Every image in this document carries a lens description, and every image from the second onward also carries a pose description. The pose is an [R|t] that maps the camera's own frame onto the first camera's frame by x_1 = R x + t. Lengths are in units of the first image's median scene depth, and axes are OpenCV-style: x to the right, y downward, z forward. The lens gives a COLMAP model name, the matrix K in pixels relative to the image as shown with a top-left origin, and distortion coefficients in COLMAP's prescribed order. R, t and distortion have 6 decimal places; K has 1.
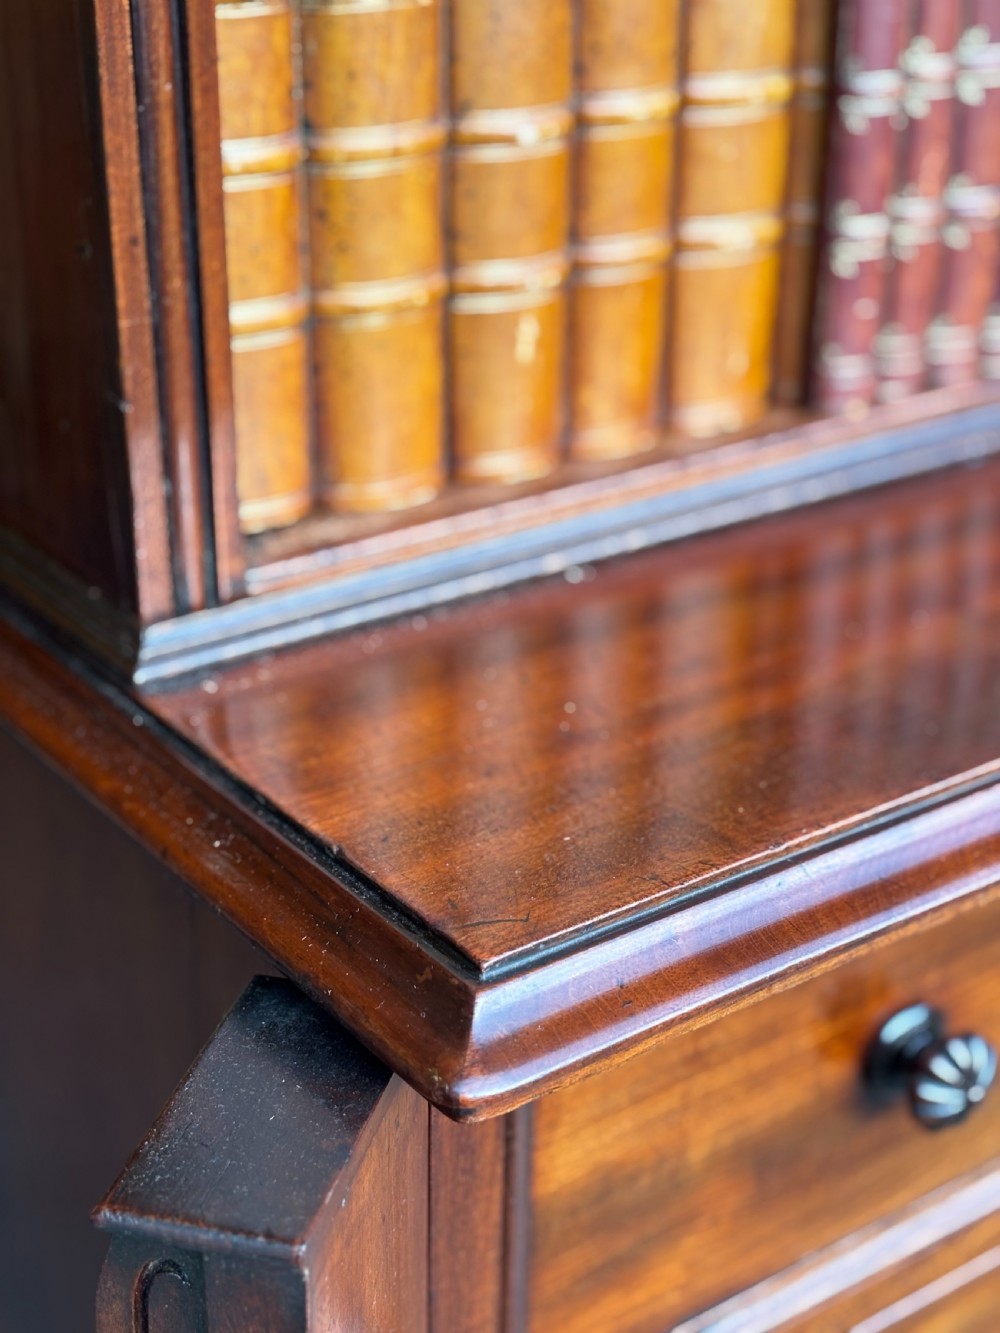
lens RADIAL K [[2151.6, 0, 505.1], [0, 2151.6, 700.2], [0, 0, 1]] dist [0.073951, 0.000000]
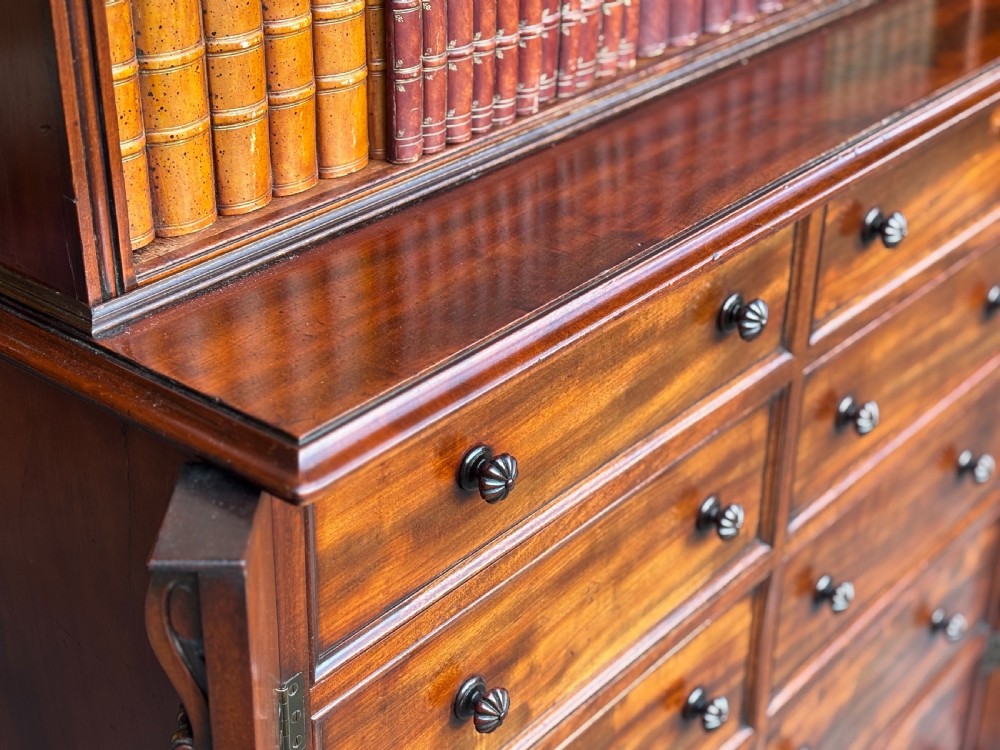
lens RADIAL K [[1614.1, 0, 499.7], [0, 1614.1, 374.7], [0, 0, 1]] dist [0.073951, 0.000000]
pose [[0.968218, -0.115415, 0.221884, -0.143441], [0.106397, 0.992952, 0.052217, -0.010057], [-0.226346, -0.026950, 0.973674, -0.587891]]
